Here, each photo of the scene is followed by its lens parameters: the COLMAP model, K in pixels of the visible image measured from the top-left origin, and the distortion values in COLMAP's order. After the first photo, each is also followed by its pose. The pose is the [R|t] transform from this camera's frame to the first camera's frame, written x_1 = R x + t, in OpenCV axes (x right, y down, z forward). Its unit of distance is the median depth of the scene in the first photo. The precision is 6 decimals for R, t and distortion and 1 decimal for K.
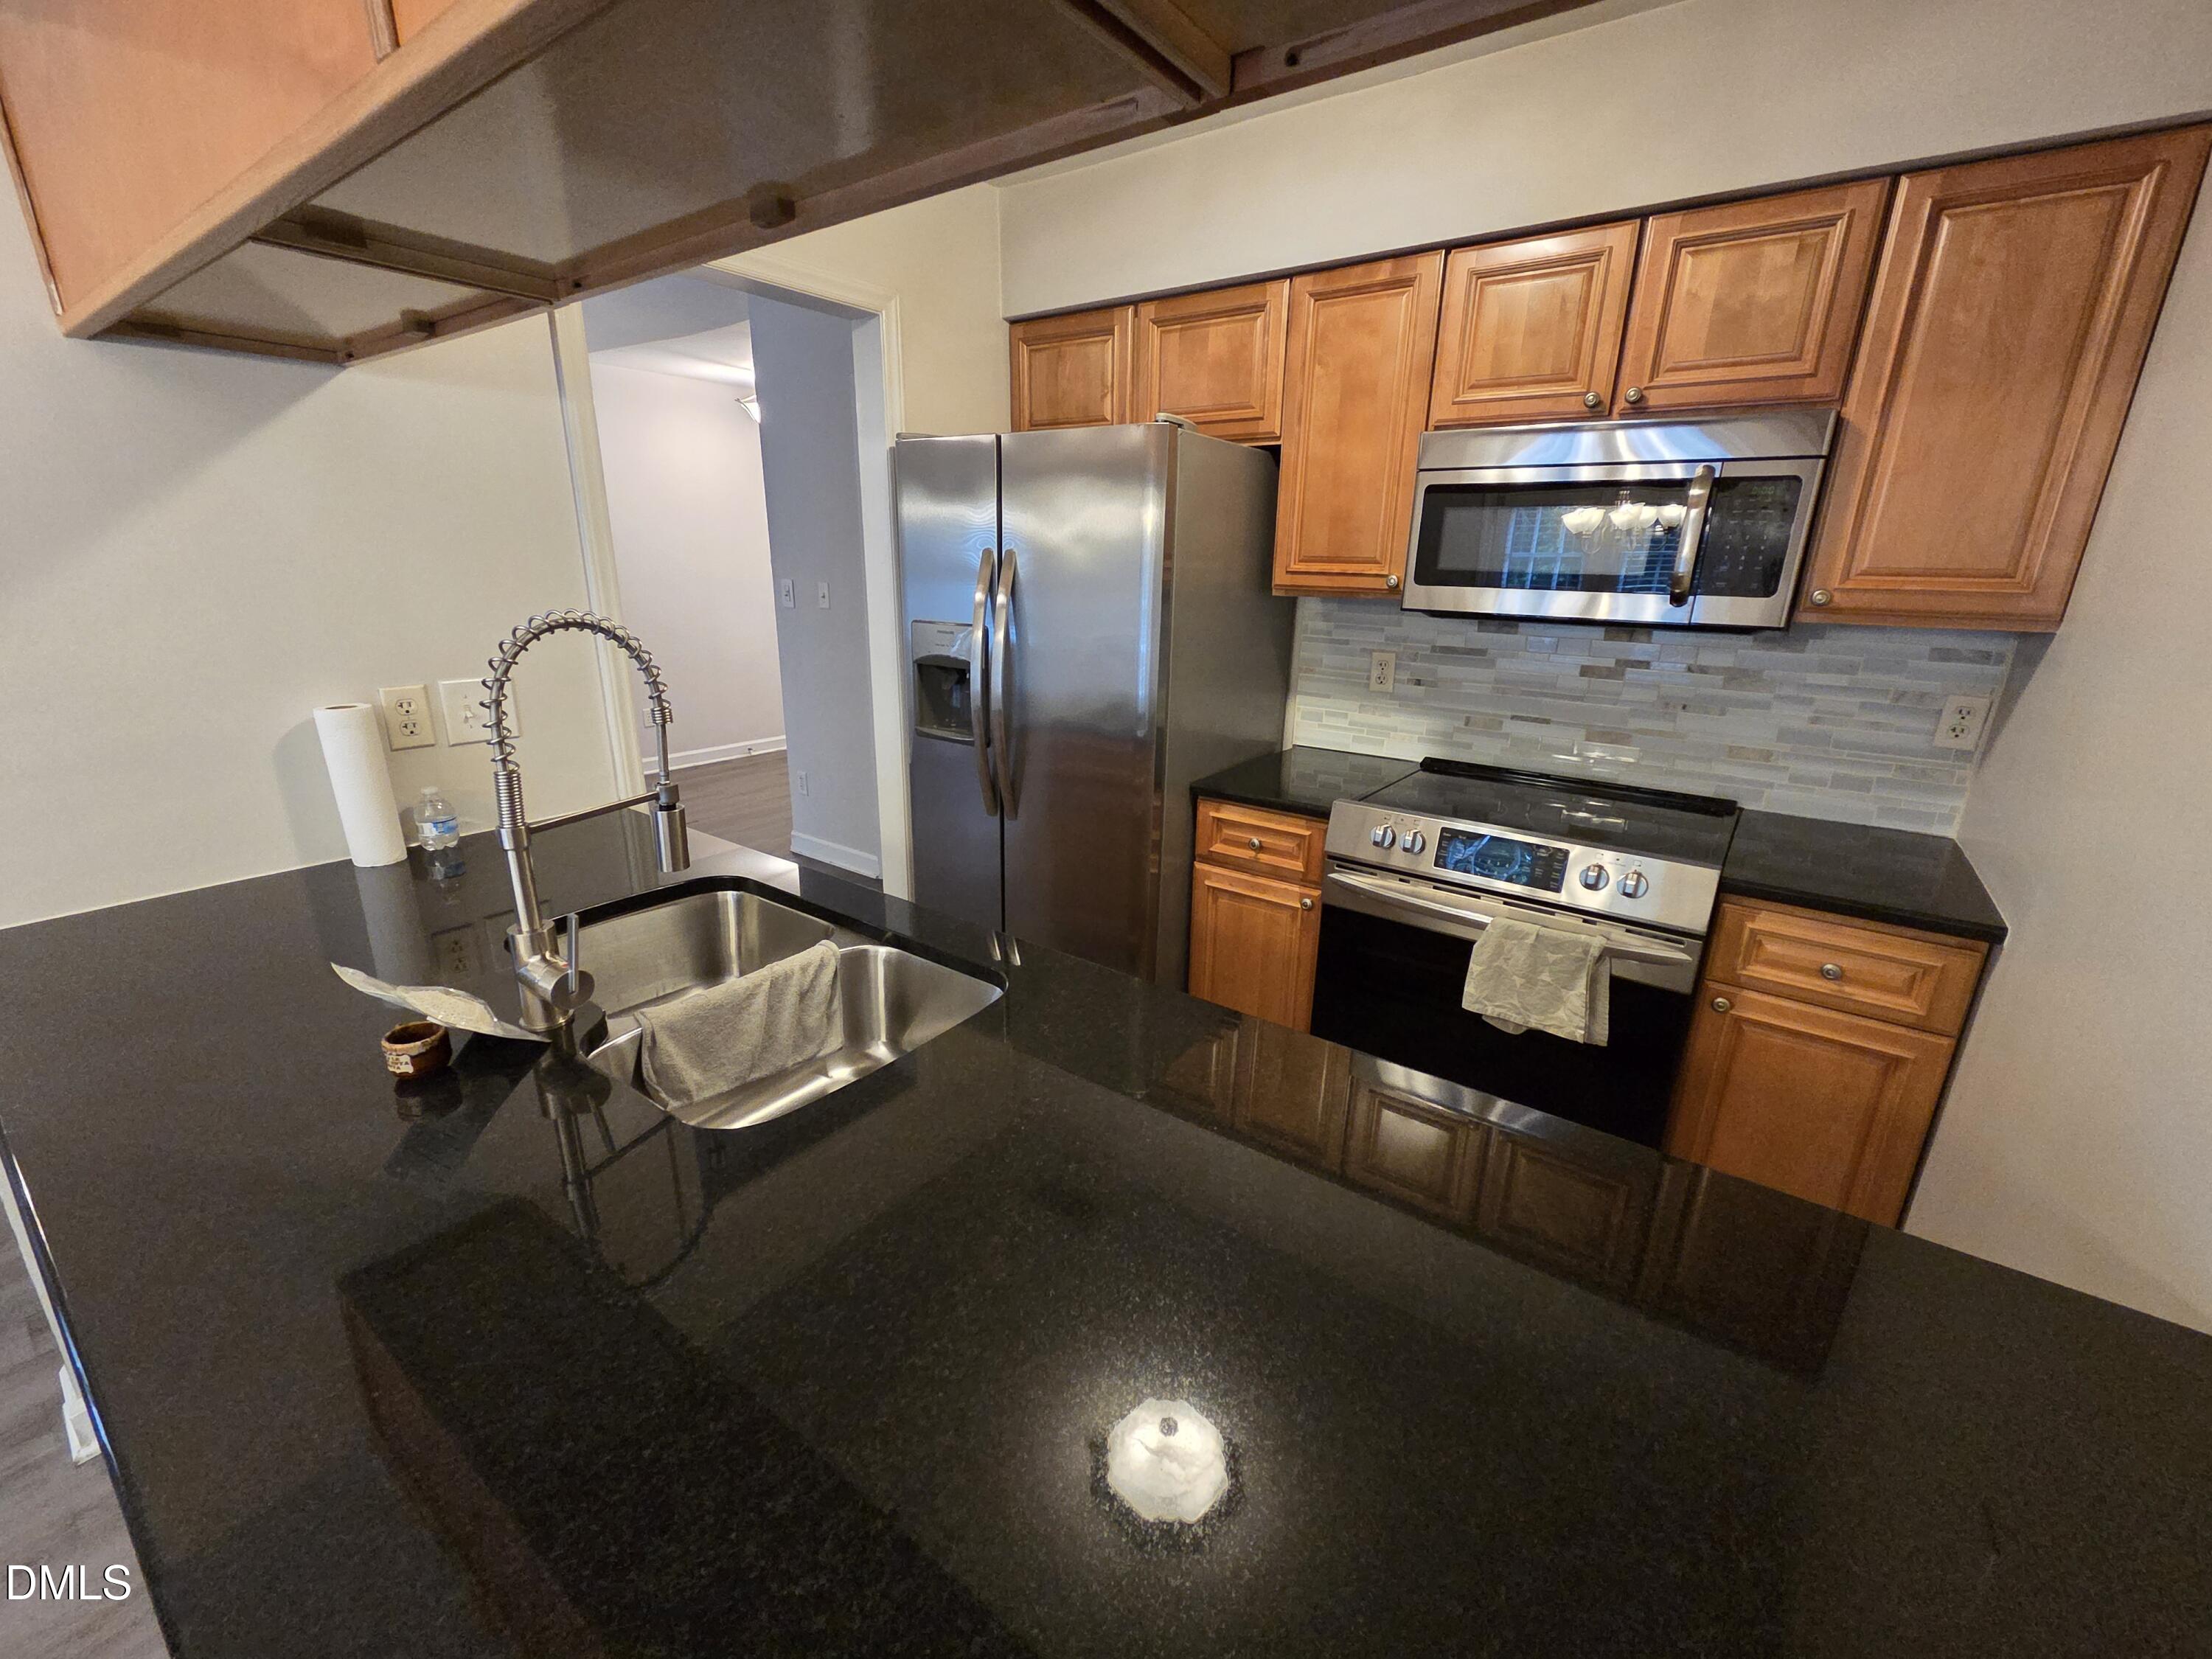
lens RADIAL K [[903.0, 0, 1101.9], [0, 903.0, 831.4], [0, 0, 1]] dist [0.000604, -0.000470]
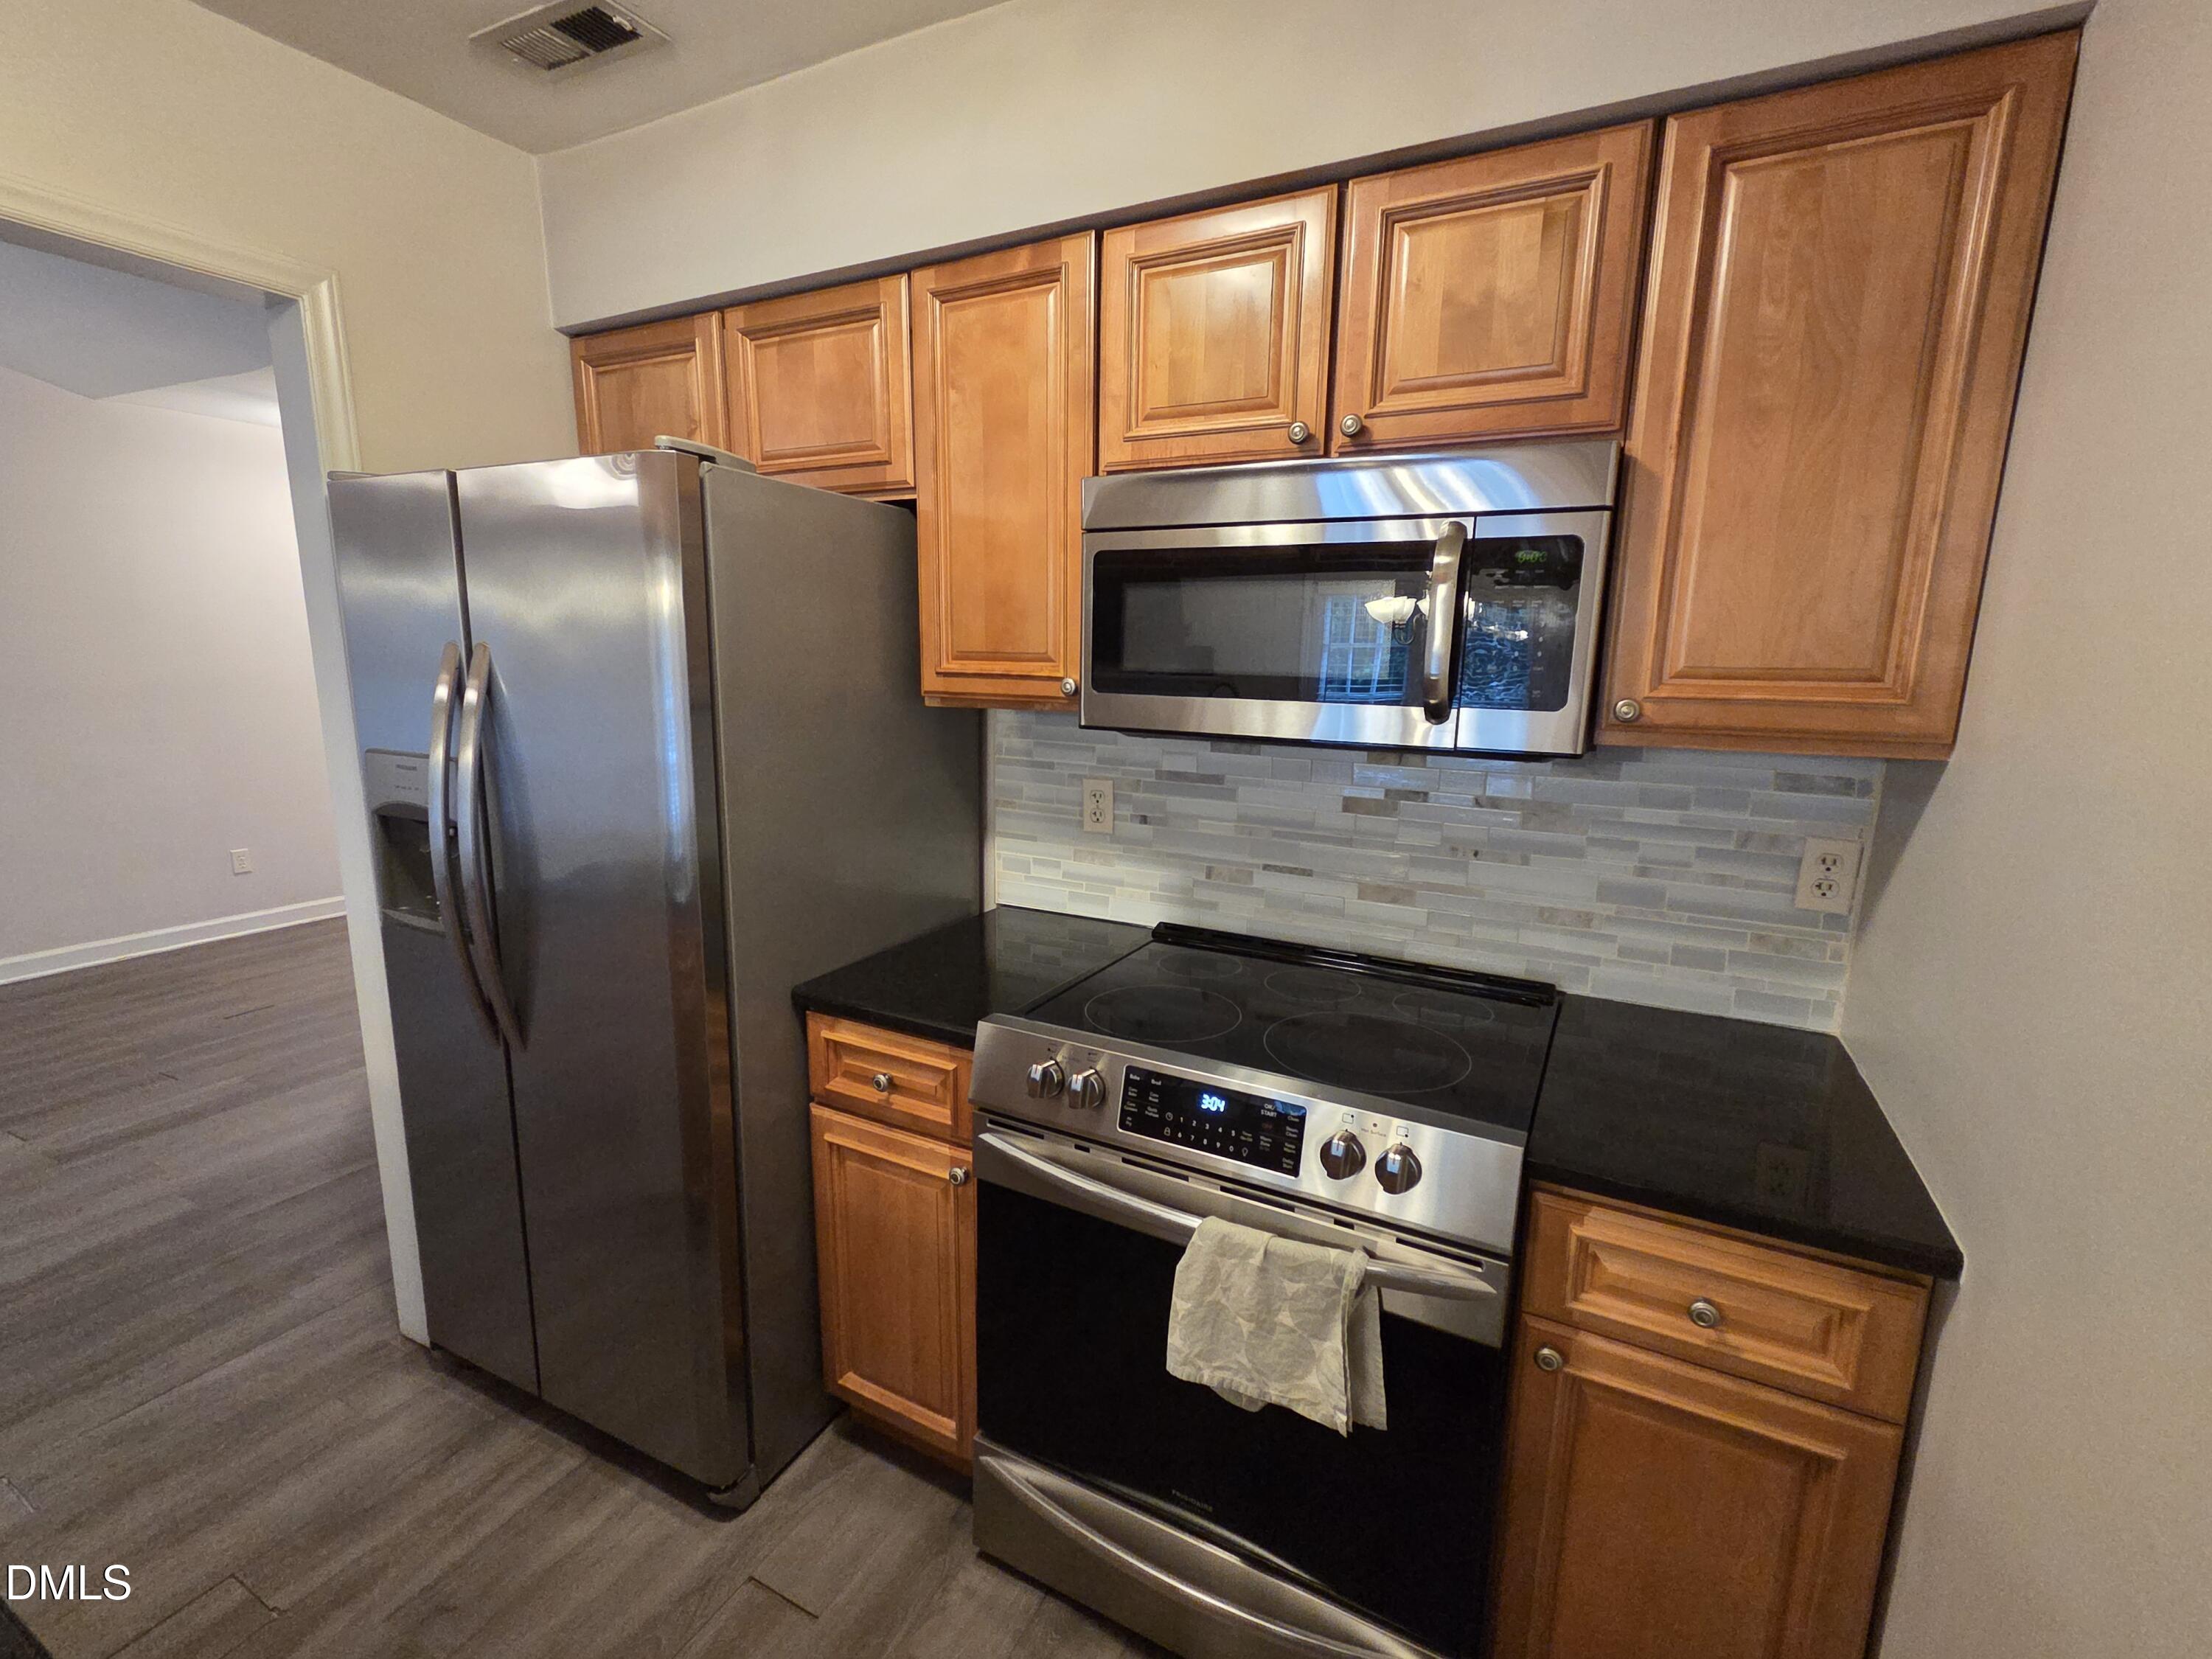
lens RADIAL K [[970.1, 0, 1098.1], [0, 970.1, 828.3], [0, 0, 1]] dist [0.002061, 0.000979]
pose [[0.989370, -0.029792, 0.142332, 0.263422], [0.045465, 0.993092, -0.108168, -0.097938], [-0.138127, 0.113489, 0.983891, 0.308696]]
